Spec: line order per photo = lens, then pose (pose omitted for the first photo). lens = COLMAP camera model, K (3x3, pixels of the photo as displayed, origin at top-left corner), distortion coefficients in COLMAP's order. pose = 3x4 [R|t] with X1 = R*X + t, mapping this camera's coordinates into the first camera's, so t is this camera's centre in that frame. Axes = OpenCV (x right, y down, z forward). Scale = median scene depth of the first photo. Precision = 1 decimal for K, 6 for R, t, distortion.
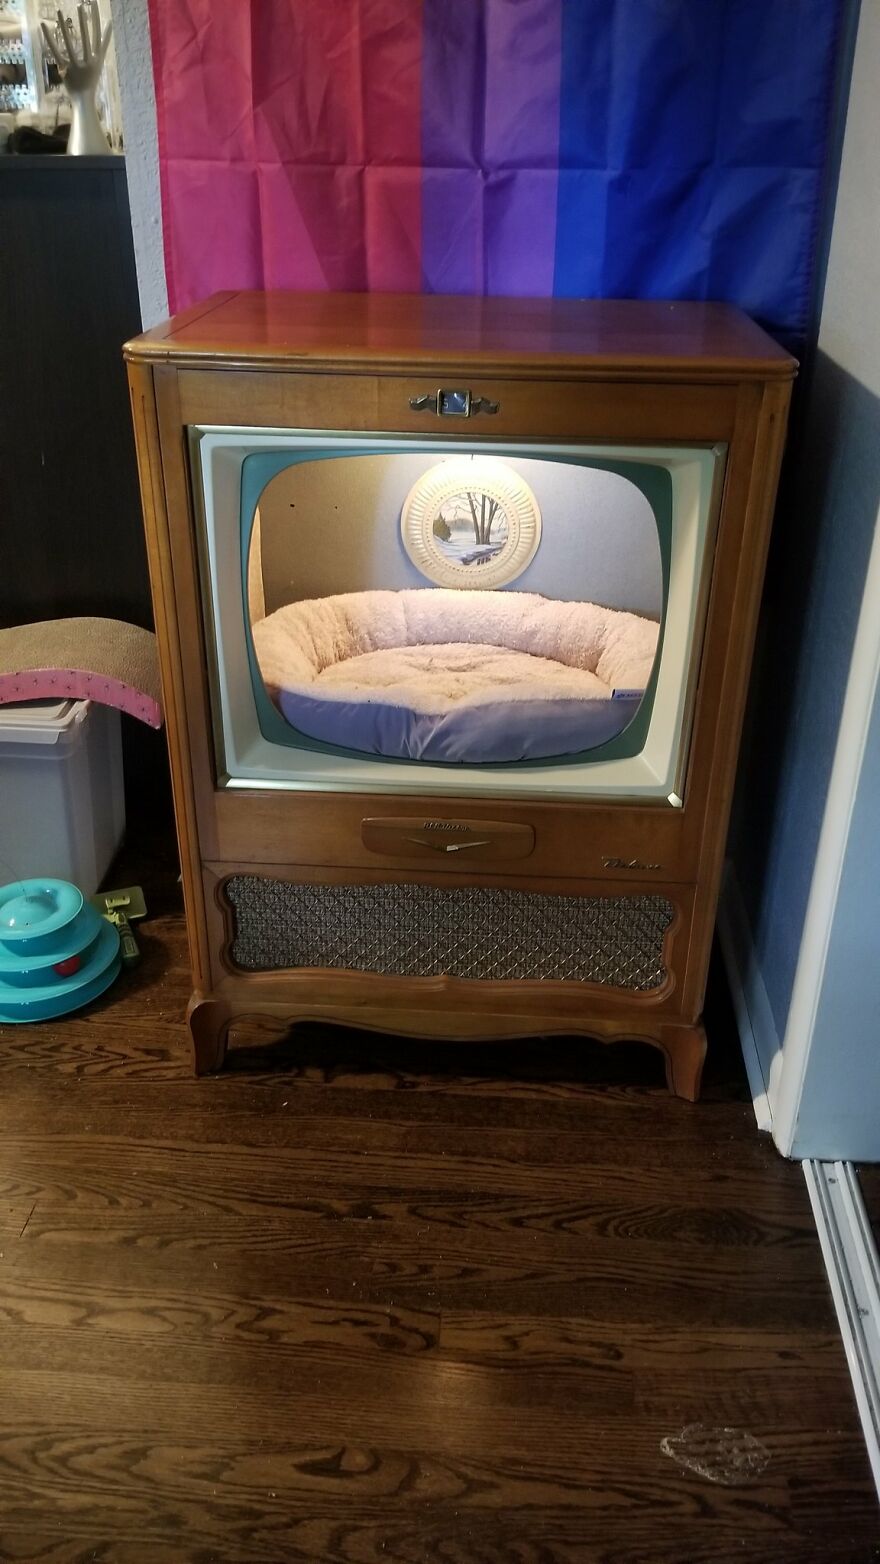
lens RADIAL K [[1241.6, 0, 440.0], [0, 1241.6, 782.0], [0, 0, 1]] dist [0.087206, -0.187960]
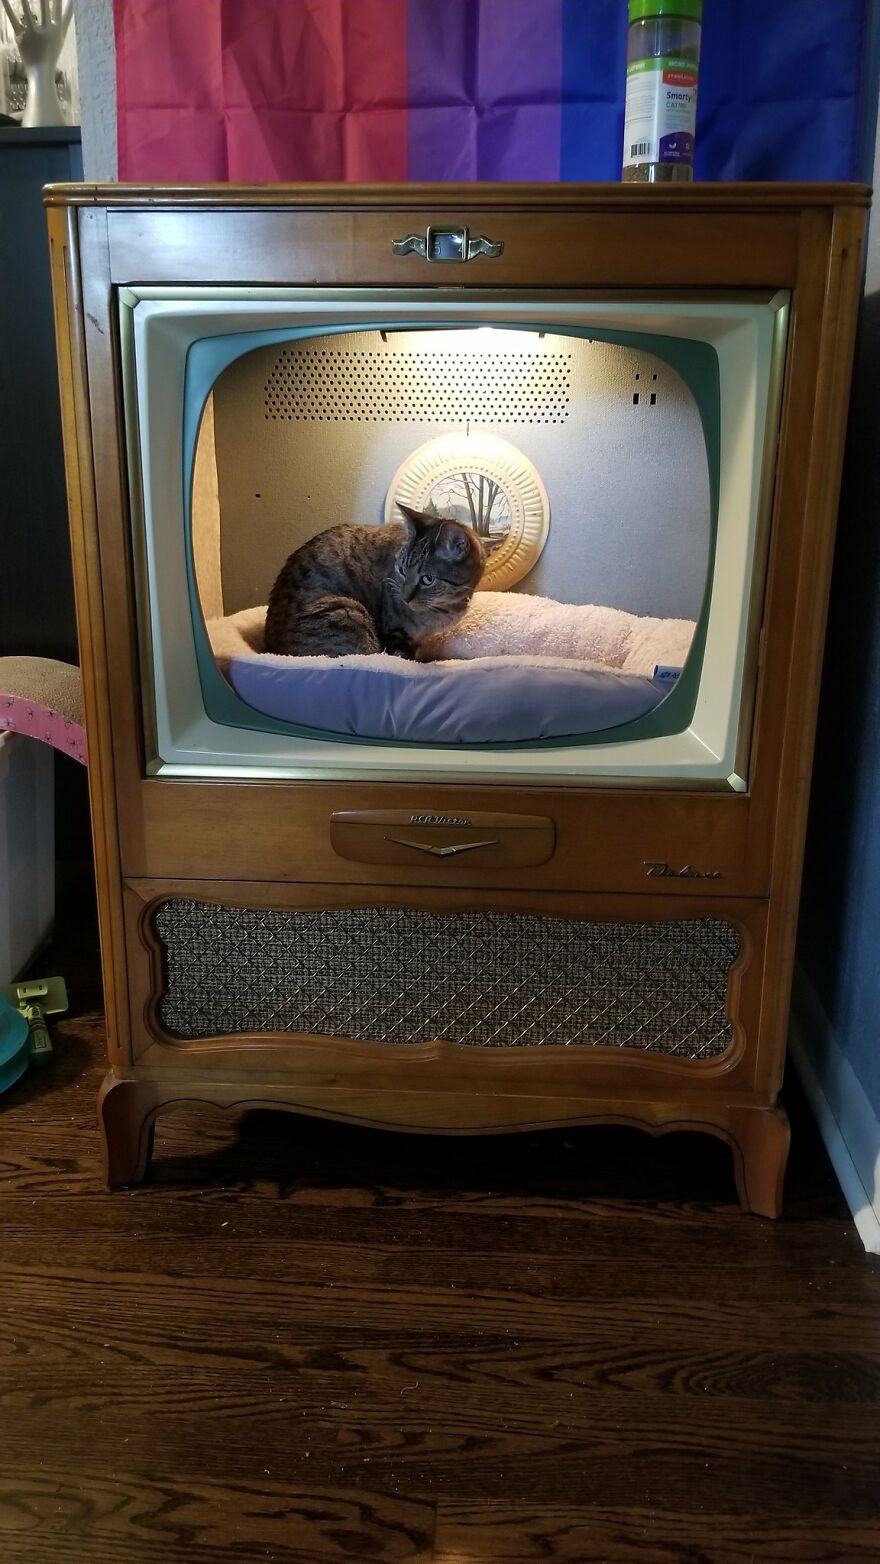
lens RADIAL K [[1264.7, 0, 427.6], [0, 1264.7, 745.7], [0, 0, 1]] dist [0.035322, -0.075402]
pose [[0.999991, -0.003798, -0.001757, -0.001195], [0.003337, 0.977056, -0.212958, 0.147387], [0.002526, 0.212951, 0.977060, 0.211458]]
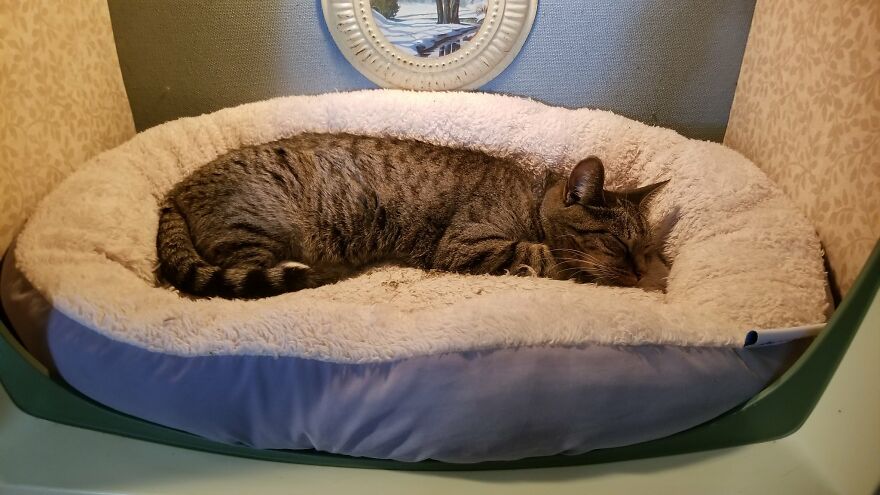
lens RADIAL K [[698.6, 0, 428.1], [0, 698.6, 243.0], [0, 0, 1]] dist [0.087206, -0.187960]
pose [[0.999566, -0.022887, 0.018554, 0.016242], [0.021651, 0.997697, 0.064281, -0.112044], [-0.019983, -0.063852, 0.997759, 0.702070]]
